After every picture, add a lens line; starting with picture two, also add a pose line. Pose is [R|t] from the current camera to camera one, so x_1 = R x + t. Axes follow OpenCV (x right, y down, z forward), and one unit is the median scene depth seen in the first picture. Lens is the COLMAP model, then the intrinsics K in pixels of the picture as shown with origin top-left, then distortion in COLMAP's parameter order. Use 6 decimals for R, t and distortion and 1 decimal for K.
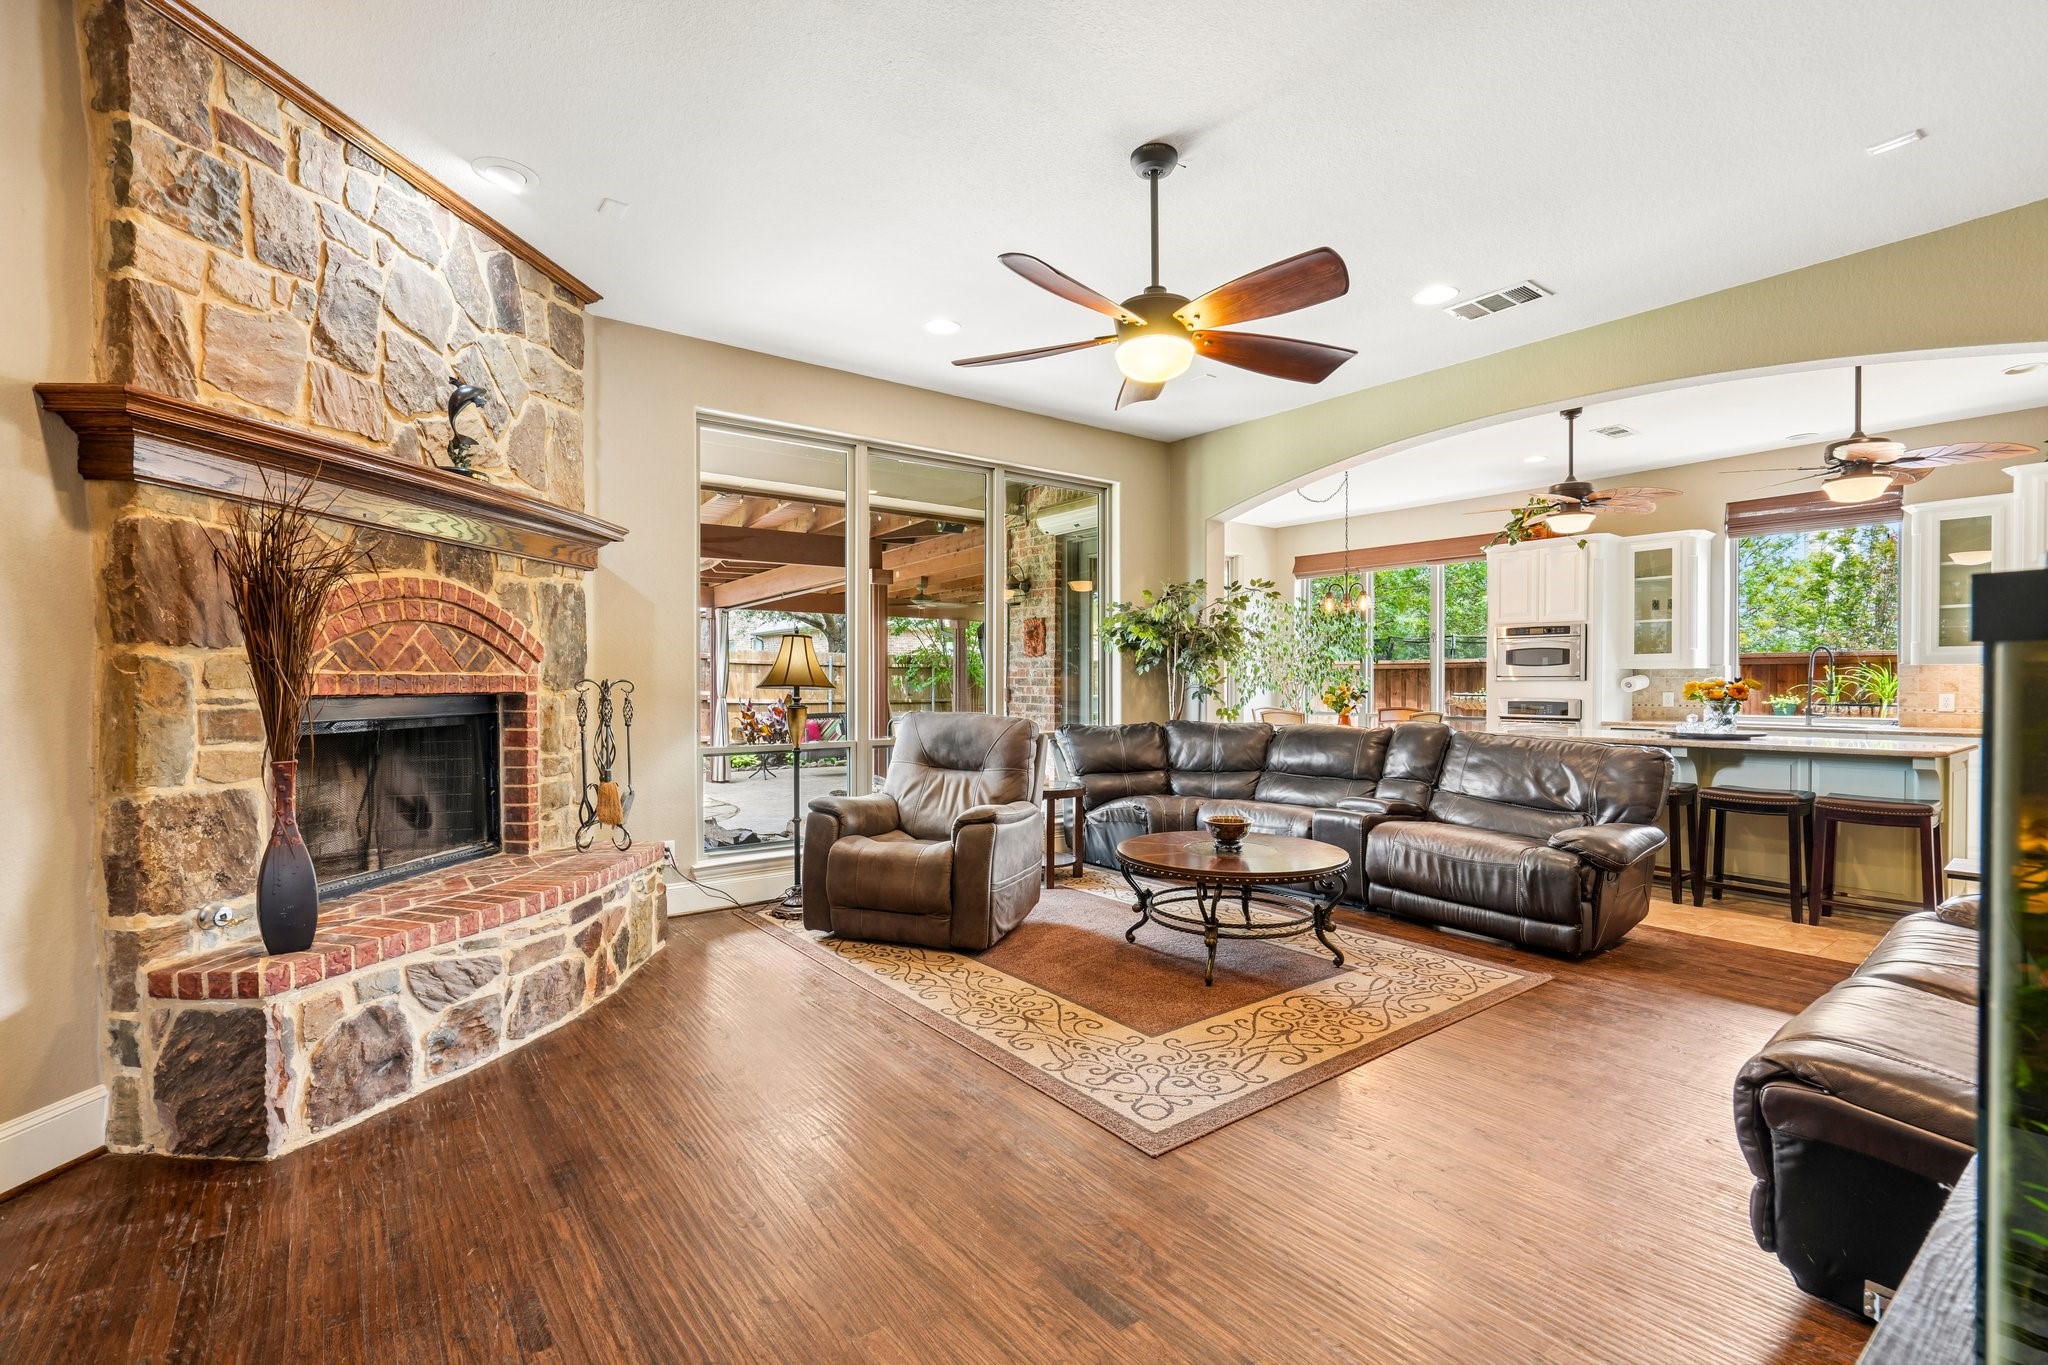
lens RADIAL K [[925.9, 0, 1022.5], [0, 925.9, 692.1], [0, 0, 1]] dist [-0.005855, 0.002783]
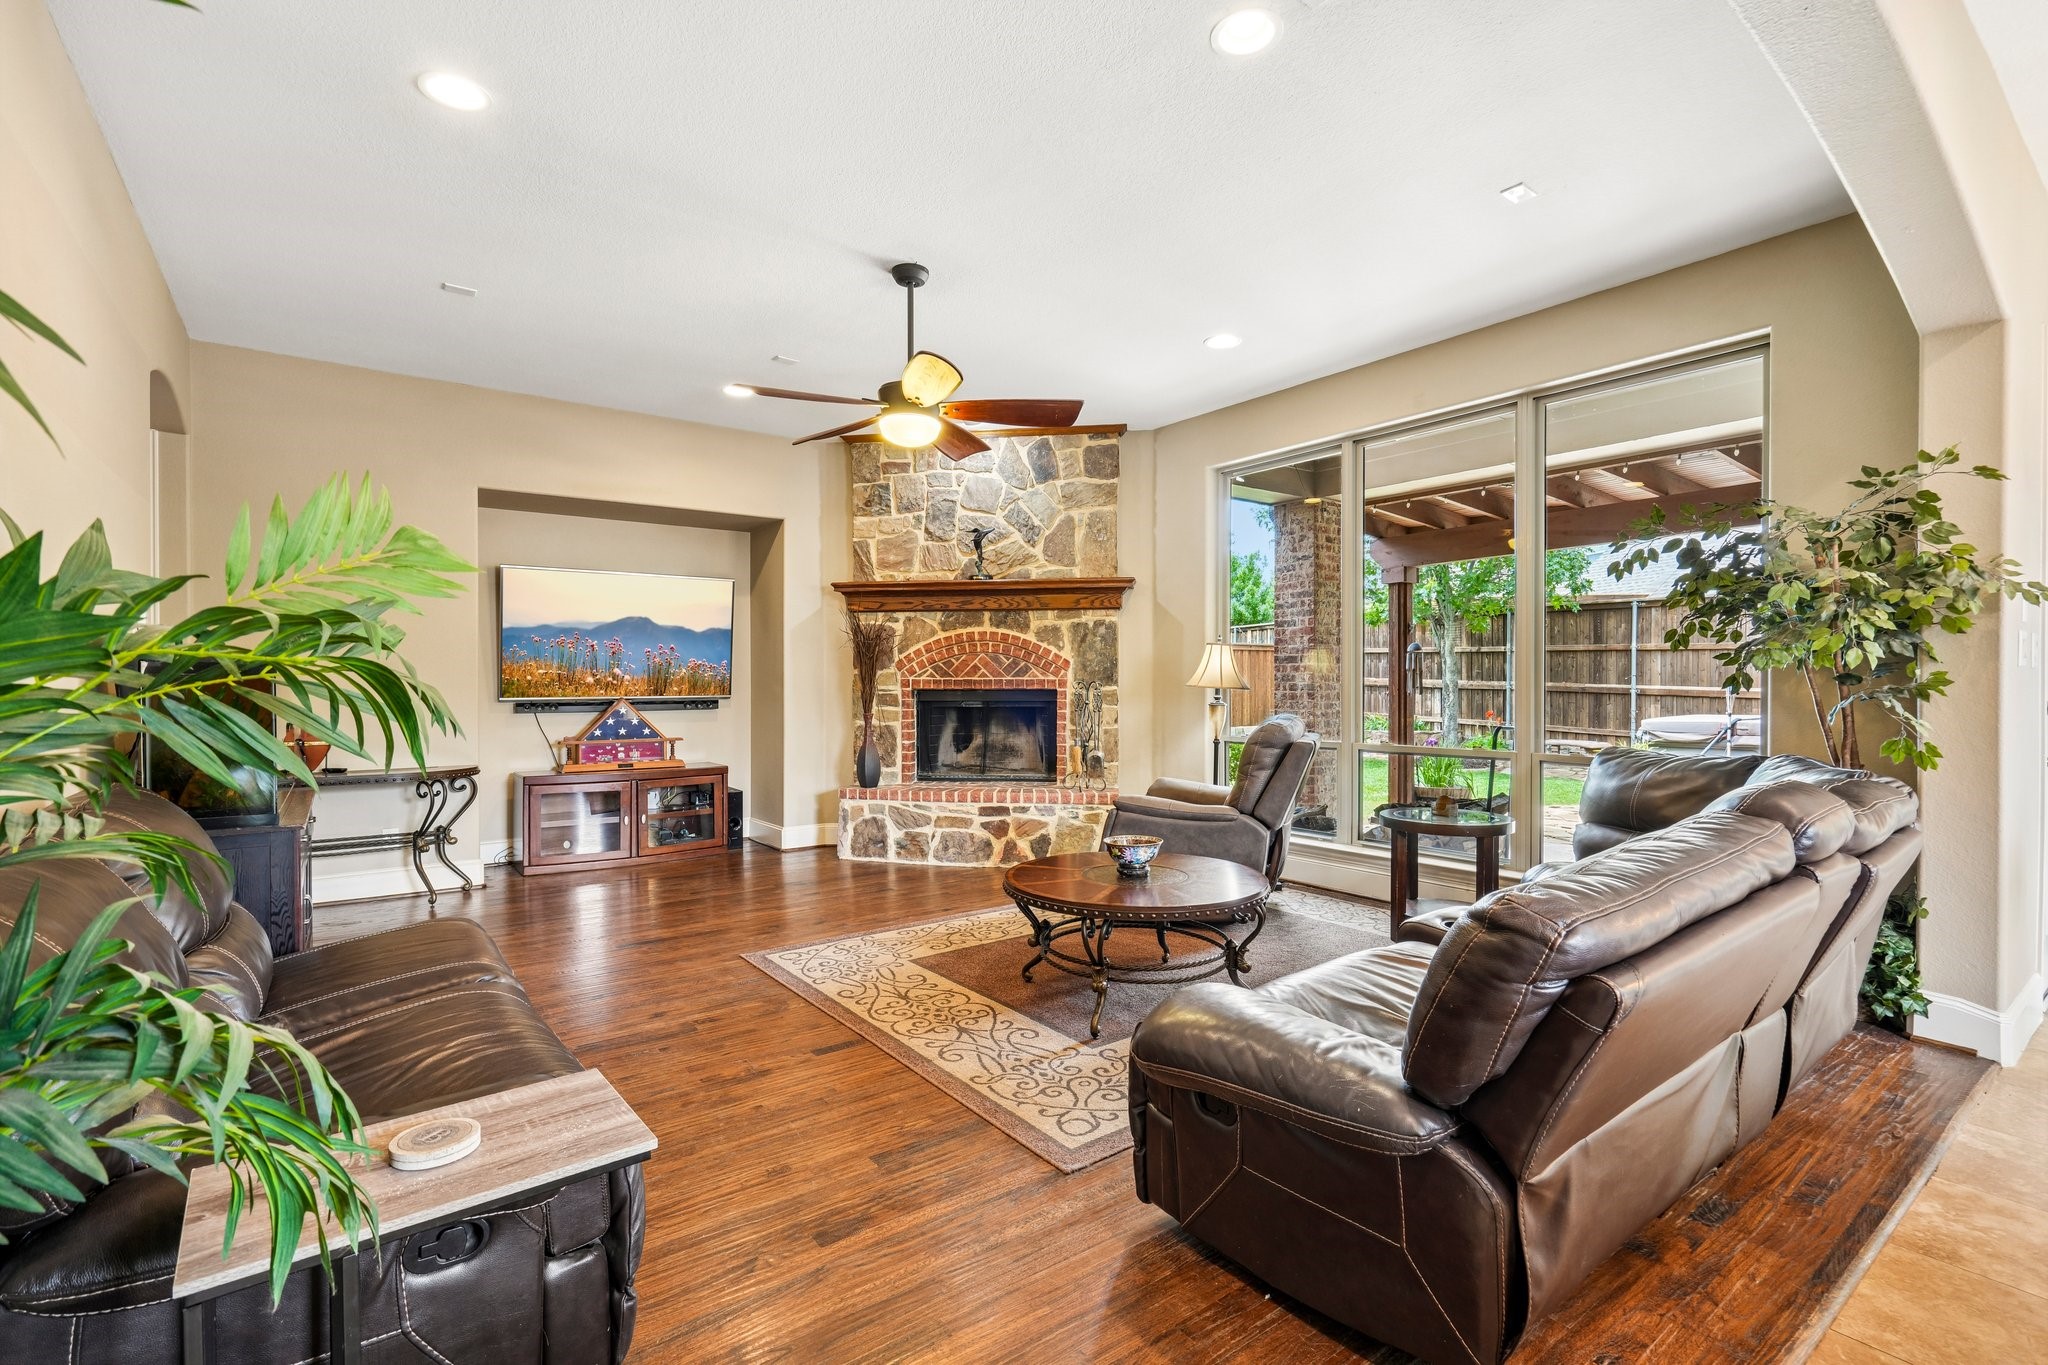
lens RADIAL K [[925.9, 0, 1022.5], [0, 925.9, 692.1], [0, 0, 1]] dist [-0.005855, 0.002783]
pose [[-0.019115, 0.007856, -0.999786, 1.305373], [-0.010925, 0.999908, 0.008066, -0.007844], [0.999758, 0.011077, -0.019028, 1.090395]]
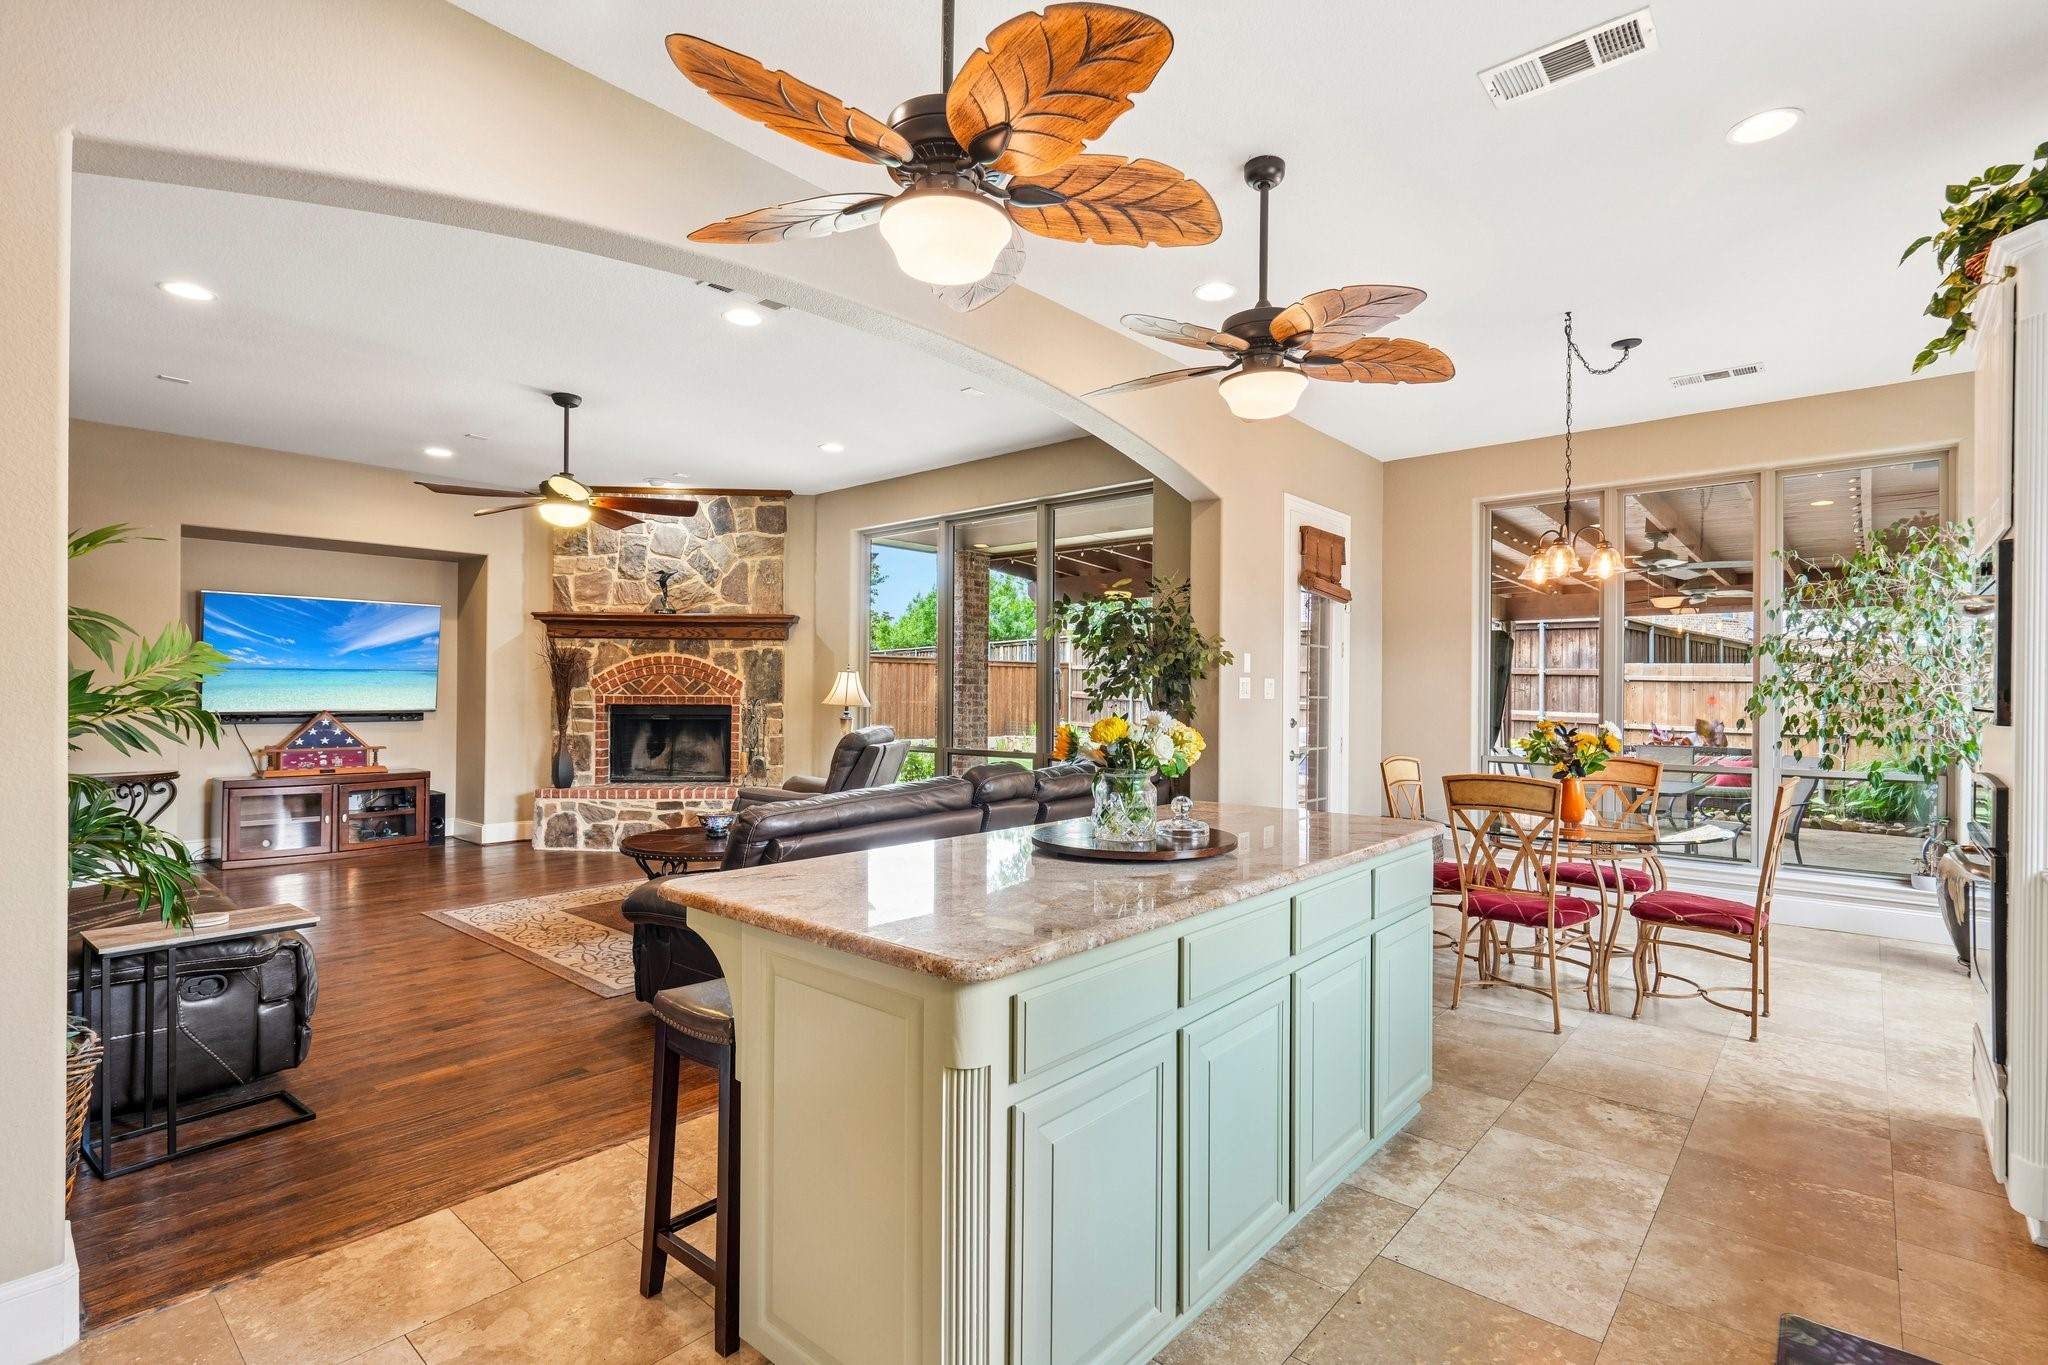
lens RADIAL K [[964.7, 0, 1021.9], [0, 964.7, 690.3], [0, 0, 1]] dist [-0.000390, 0.006033]
pose [[0.187895, -0.003347, -0.982183, 1.897134], [-0.018394, 0.999807, -0.006926, -0.032635], [0.982017, 0.019367, 0.187797, 1.383862]]
